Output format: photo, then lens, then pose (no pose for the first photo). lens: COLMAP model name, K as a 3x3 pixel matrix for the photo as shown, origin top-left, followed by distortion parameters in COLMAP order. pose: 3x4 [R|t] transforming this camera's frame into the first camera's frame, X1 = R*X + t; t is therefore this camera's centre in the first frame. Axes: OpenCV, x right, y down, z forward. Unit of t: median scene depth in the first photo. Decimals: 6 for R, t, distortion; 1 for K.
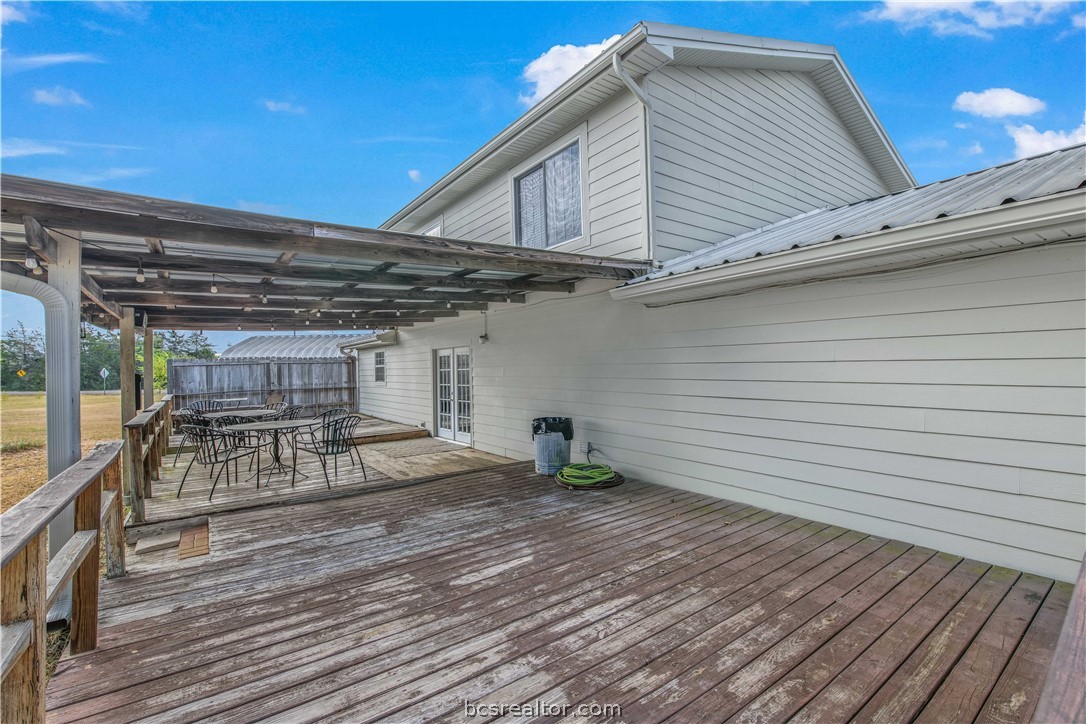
lens RADIAL K [[465.4, 0, 546.3], [0, 465.4, 363.6], [0, 0, 1]] dist [-0.008352, -0.002194]
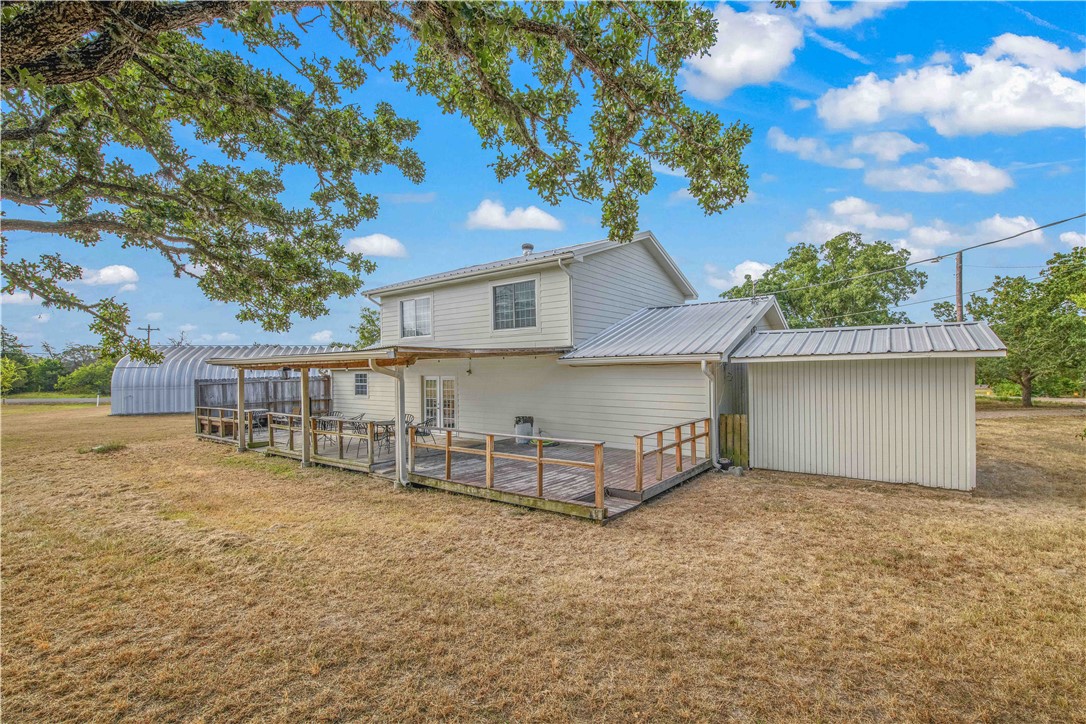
lens RADIAL K [[465.4, 0, 542.9], [0, 465.4, 362.3], [0, 0, 1]] dist [-0.008352, -0.002194]
pose [[0.962204, 0.011625, 0.272081, -0.228336], [-0.008180, 0.999871, -0.013795, -0.046851], [-0.272206, 0.011048, 0.962175, -0.495473]]
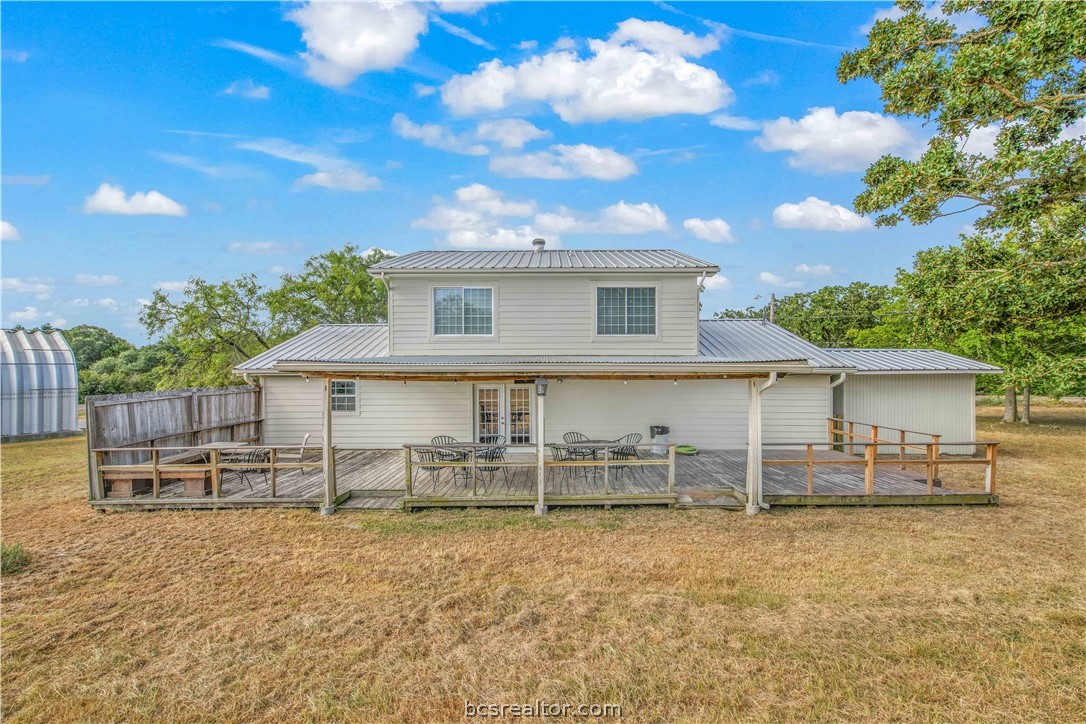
lens RADIAL K [[465.4, 0, 552.1], [0, 465.4, 368.2], [0, 0, 1]] dist [-0.008352, -0.002194]
pose [[0.610858, 0.017637, 0.791544, -0.907908], [-0.015827, 0.999824, -0.010063, -0.052782], [-0.791582, -0.006381, 0.611029, 0.061457]]
